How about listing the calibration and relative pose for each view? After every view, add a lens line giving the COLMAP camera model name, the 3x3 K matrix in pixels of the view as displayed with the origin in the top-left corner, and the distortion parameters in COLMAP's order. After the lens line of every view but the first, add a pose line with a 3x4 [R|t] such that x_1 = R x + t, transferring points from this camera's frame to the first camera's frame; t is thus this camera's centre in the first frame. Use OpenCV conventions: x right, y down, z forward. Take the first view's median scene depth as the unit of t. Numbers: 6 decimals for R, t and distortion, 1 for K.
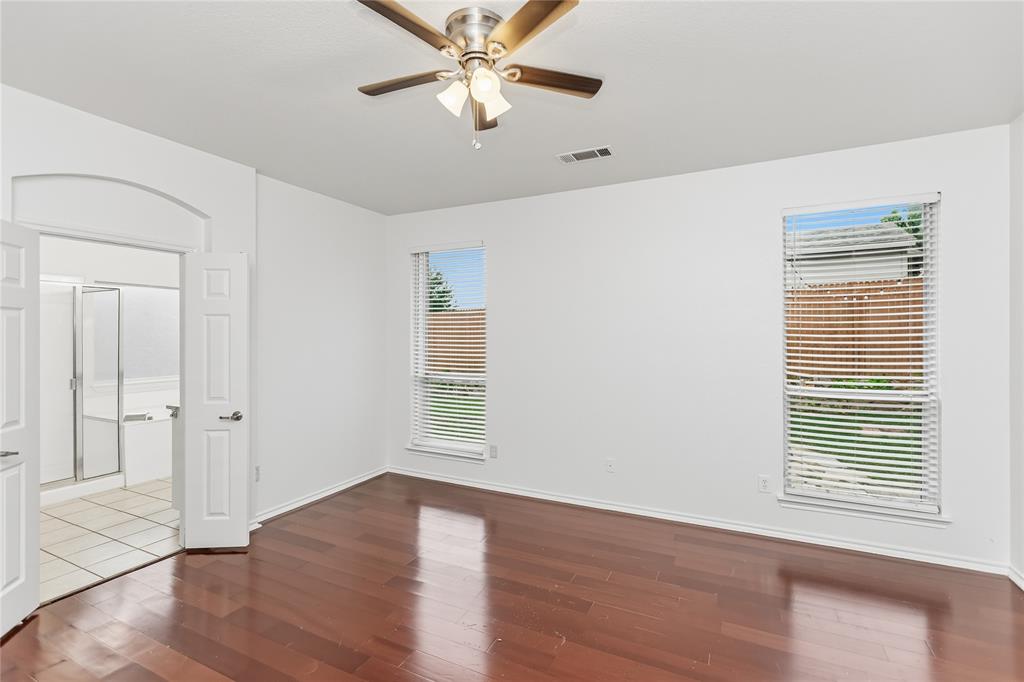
lens RADIAL K [[463.8, 0, 510.7], [0, 463.8, 344.6], [0, 0, 1]] dist [0.004957, -0.000354]
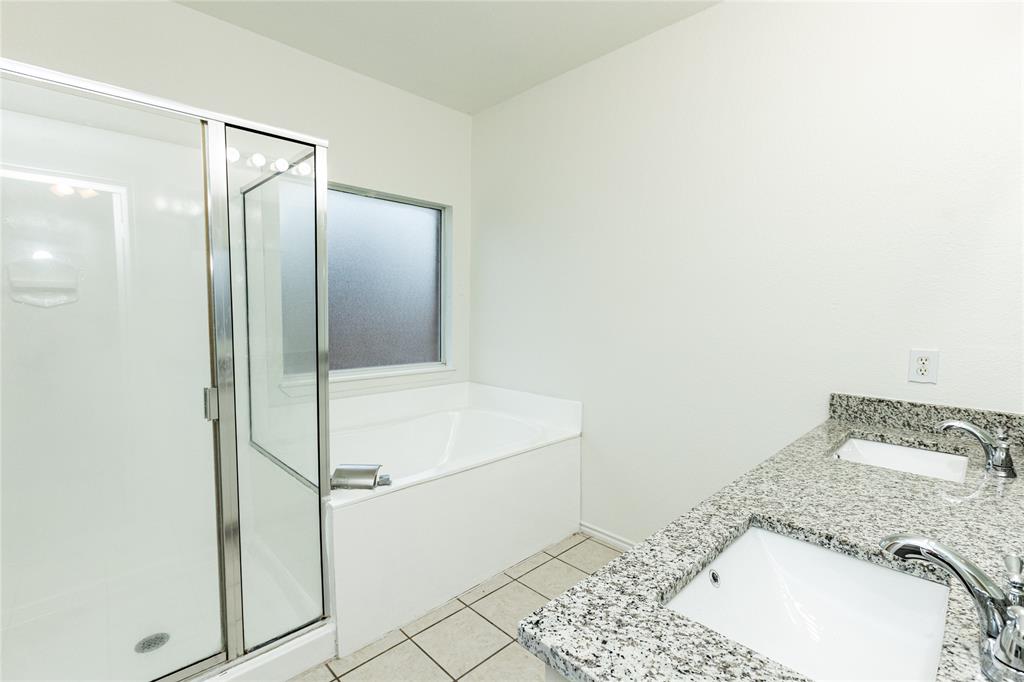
lens RADIAL K [[463.8, 0, 512.8], [0, 463.8, 339.9], [0, 0, 1]] dist [0.004957, -0.000354]
pose [[0.950285, 0.033303, -0.309595, -0.565337], [-0.012960, 0.997633, 0.067534, 0.009823], [0.311111, -0.060165, 0.948467, 0.679436]]
